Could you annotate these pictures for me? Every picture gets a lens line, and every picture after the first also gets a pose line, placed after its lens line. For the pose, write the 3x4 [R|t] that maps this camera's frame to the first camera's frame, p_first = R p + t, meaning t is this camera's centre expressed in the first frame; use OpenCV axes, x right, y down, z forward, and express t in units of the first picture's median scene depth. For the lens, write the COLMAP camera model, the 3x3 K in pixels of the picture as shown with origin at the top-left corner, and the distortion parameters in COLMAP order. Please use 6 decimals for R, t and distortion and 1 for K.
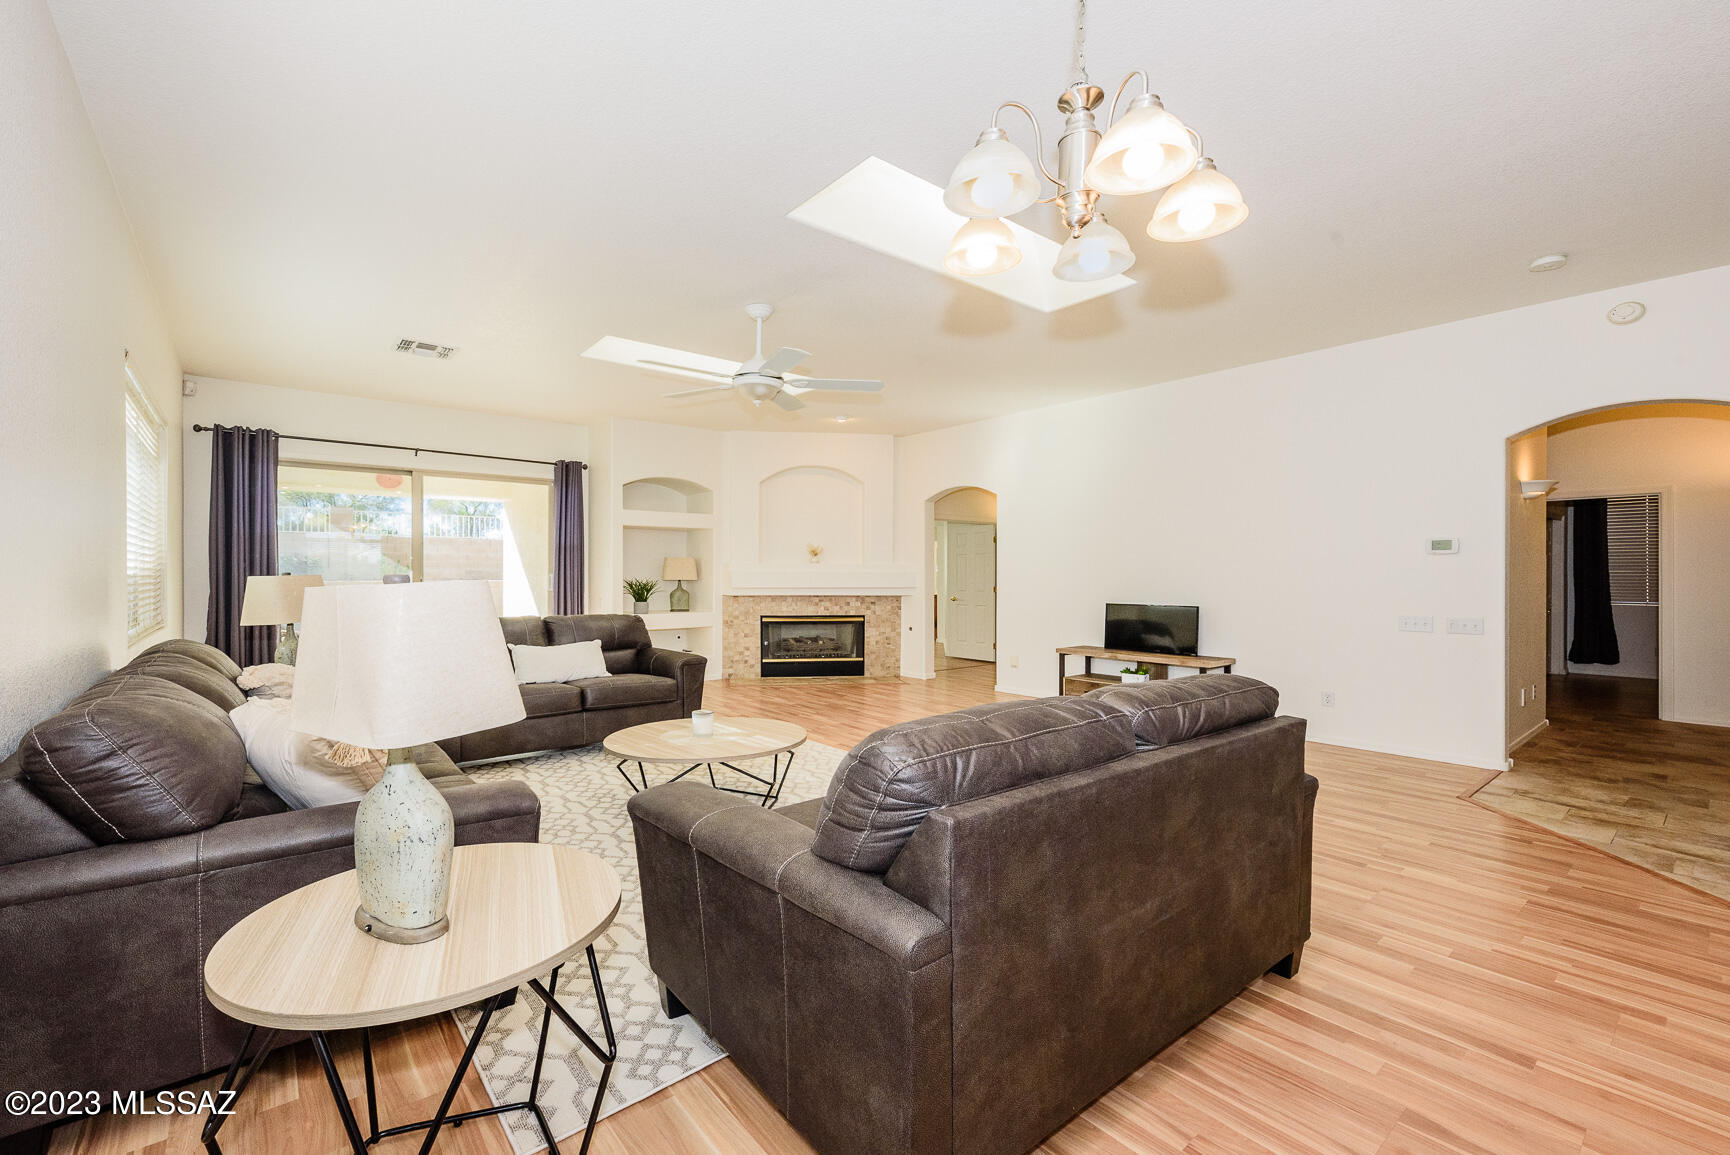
lens RADIAL K [[751.2, 0, 957.8], [0, 751.2, 572.6], [0, 0, 1]] dist [0.004082, 0.000801]
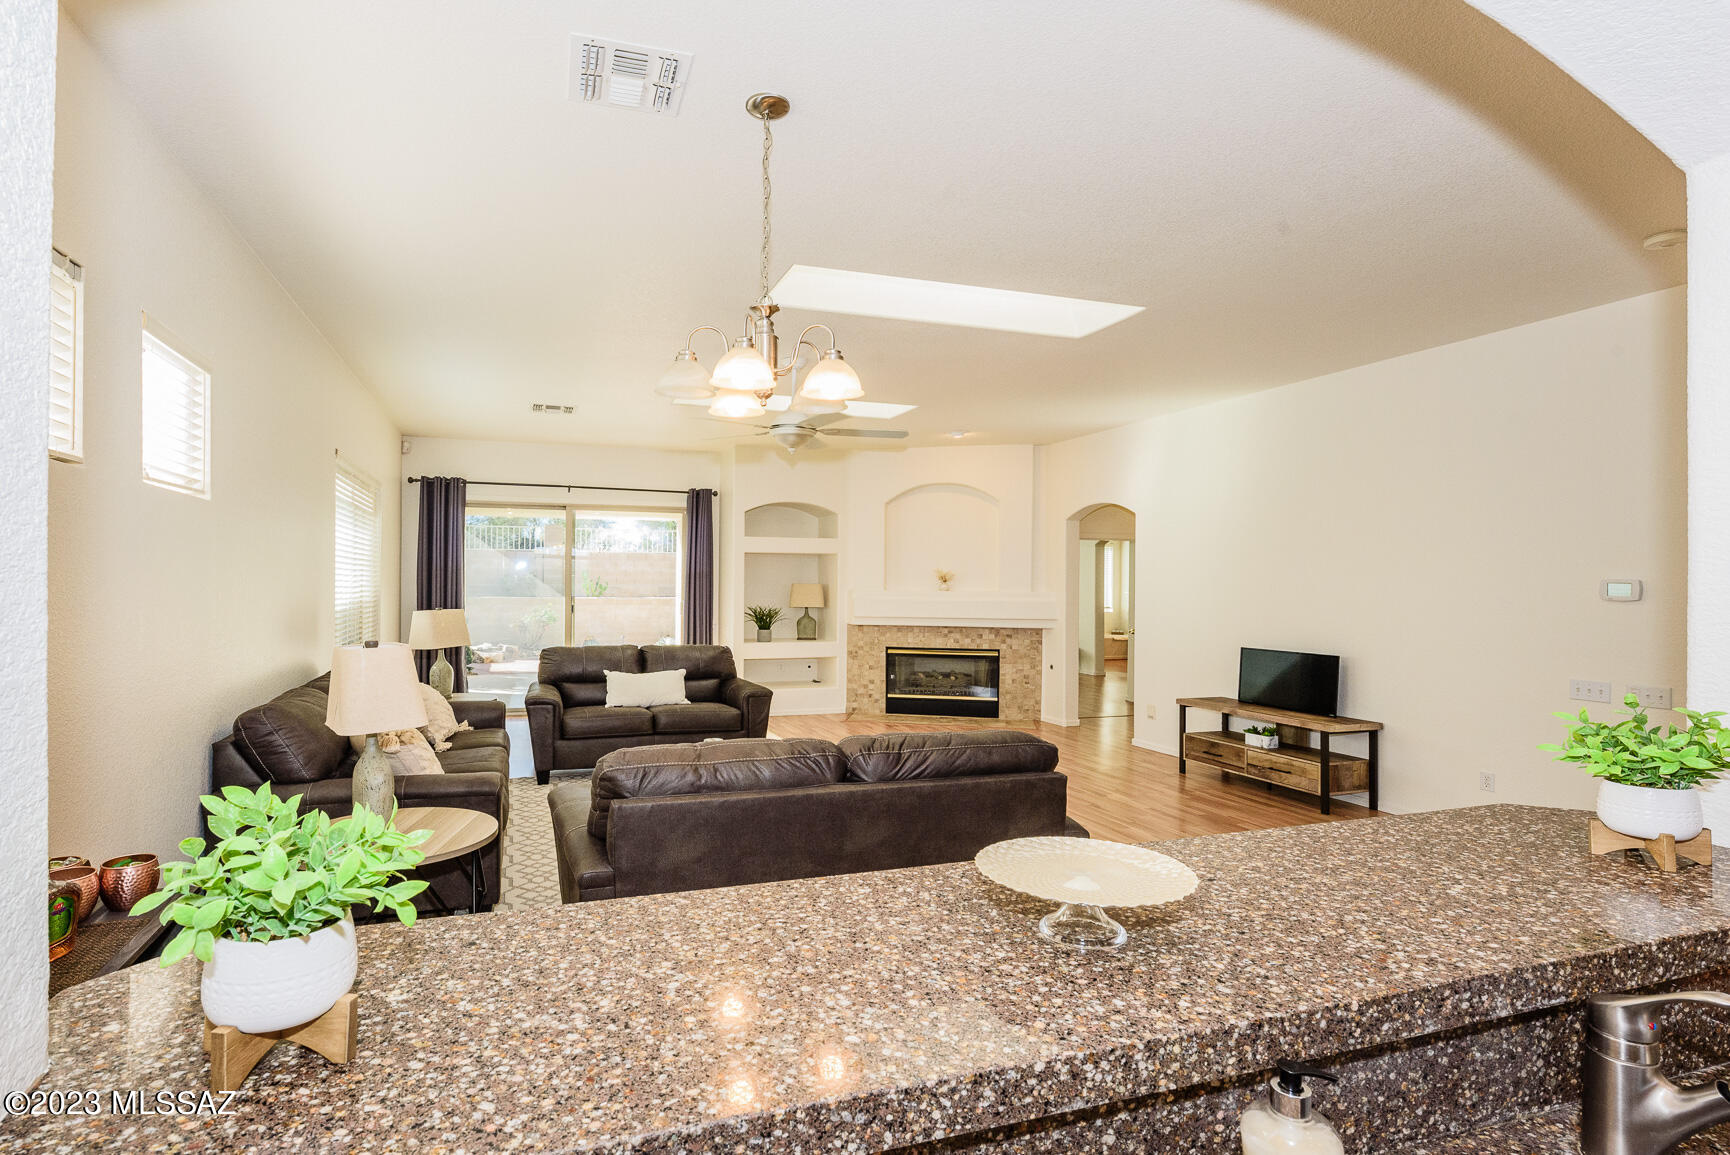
lens RADIAL K [[992.6, 0, 929.6], [0, 992.6, 576.2], [0, 0, 1]] dist [0.003887, -0.000111]
pose [[0.933471, 0.006355, -0.358595, 0.249431], [-0.008165, 0.999960, -0.003533, -0.028633], [0.358559, 0.006225, 0.933486, -0.135883]]
